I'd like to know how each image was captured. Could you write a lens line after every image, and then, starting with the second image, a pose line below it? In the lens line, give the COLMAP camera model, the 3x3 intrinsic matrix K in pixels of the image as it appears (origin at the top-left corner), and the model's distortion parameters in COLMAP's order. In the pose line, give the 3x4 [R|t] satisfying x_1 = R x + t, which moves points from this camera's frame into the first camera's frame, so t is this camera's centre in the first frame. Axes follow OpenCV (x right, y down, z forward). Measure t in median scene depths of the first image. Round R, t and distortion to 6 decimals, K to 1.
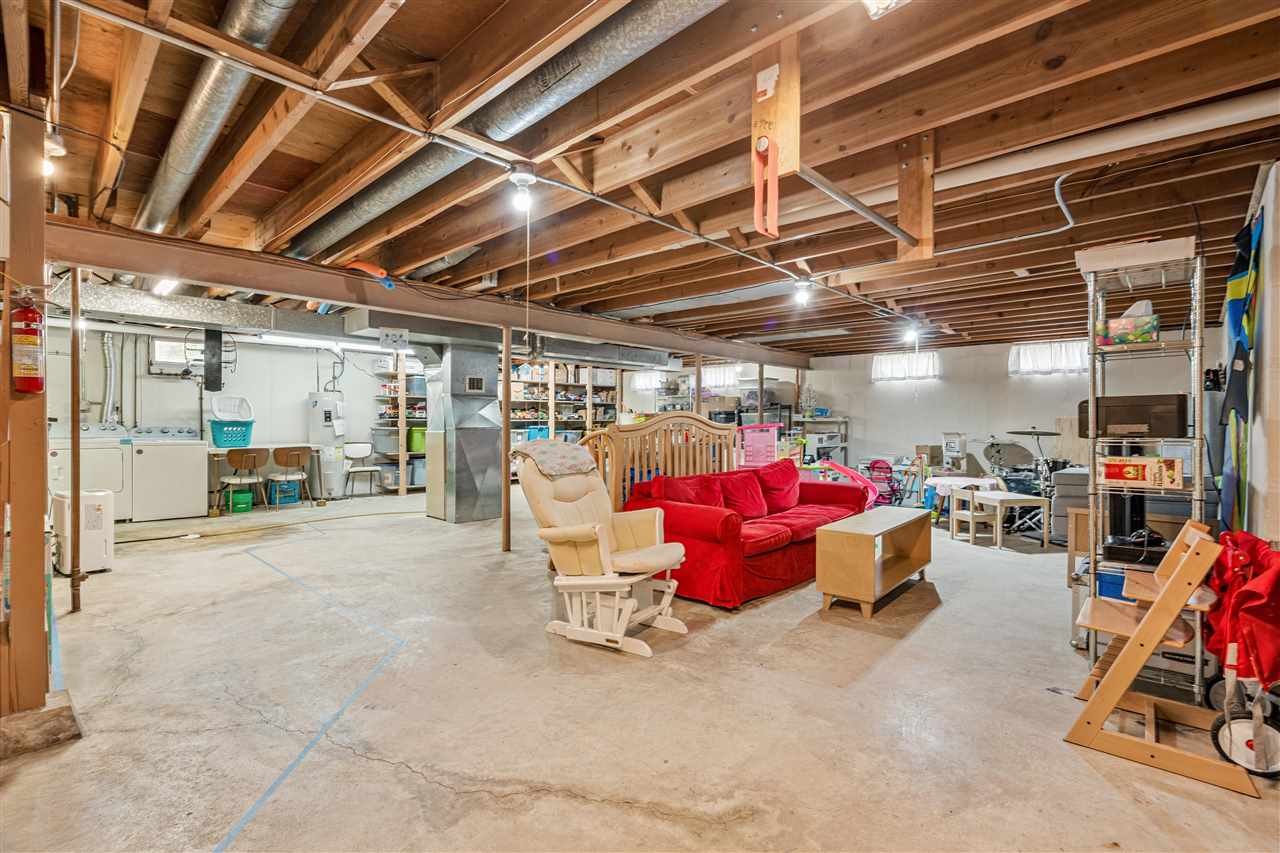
lens RADIAL K [[582.9, 0, 642.4], [0, 582.9, 426.2], [0, 0, 1]] dist [-0.005731, 0.003240]
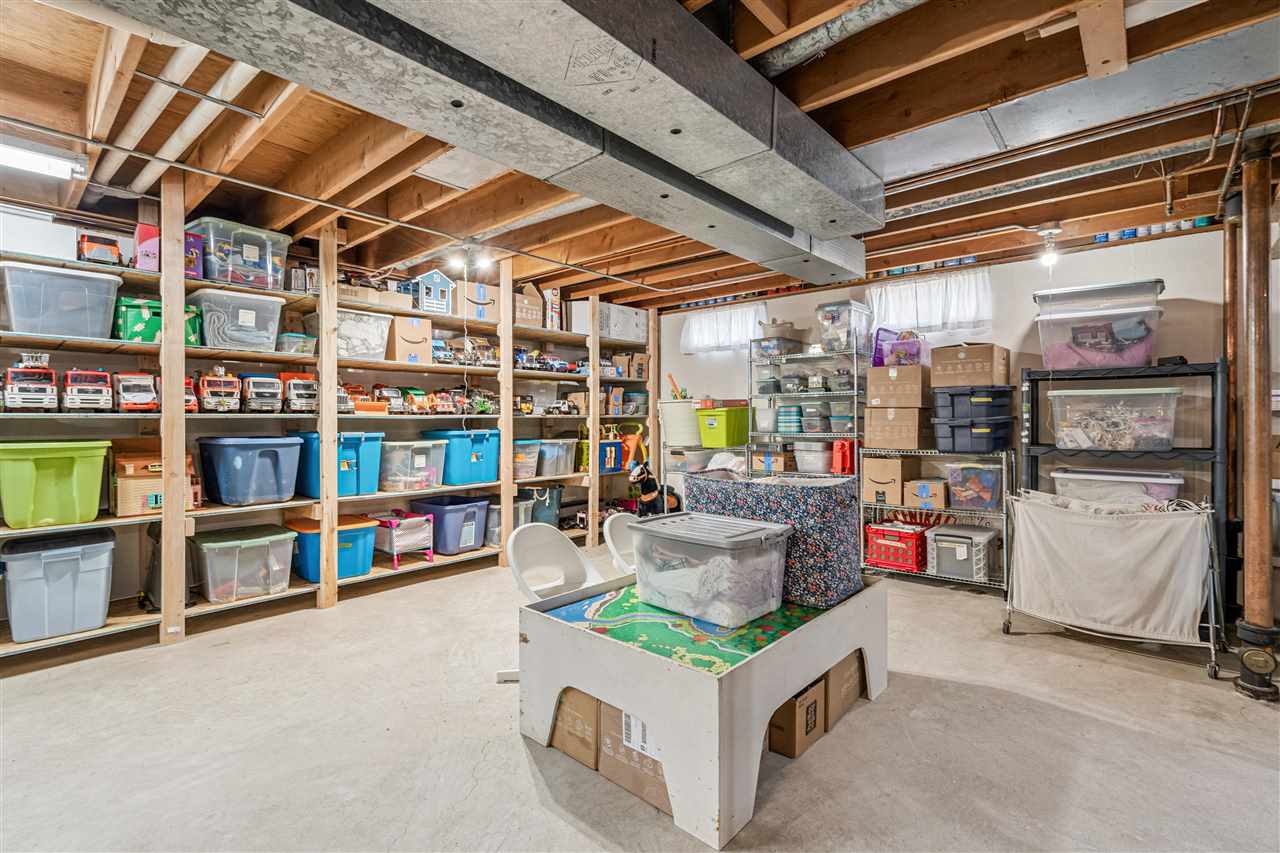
lens RADIAL K [[582.9, 0, 635.6], [0, 582.9, 420.1], [0, 0, 1]] dist [-0.005731, 0.003240]
pose [[0.999719, -0.006941, 0.022654, -0.070154], [0.007105, 0.999949, -0.007129, -0.003693], [-0.022604, 0.007288, 0.999718, 0.560255]]
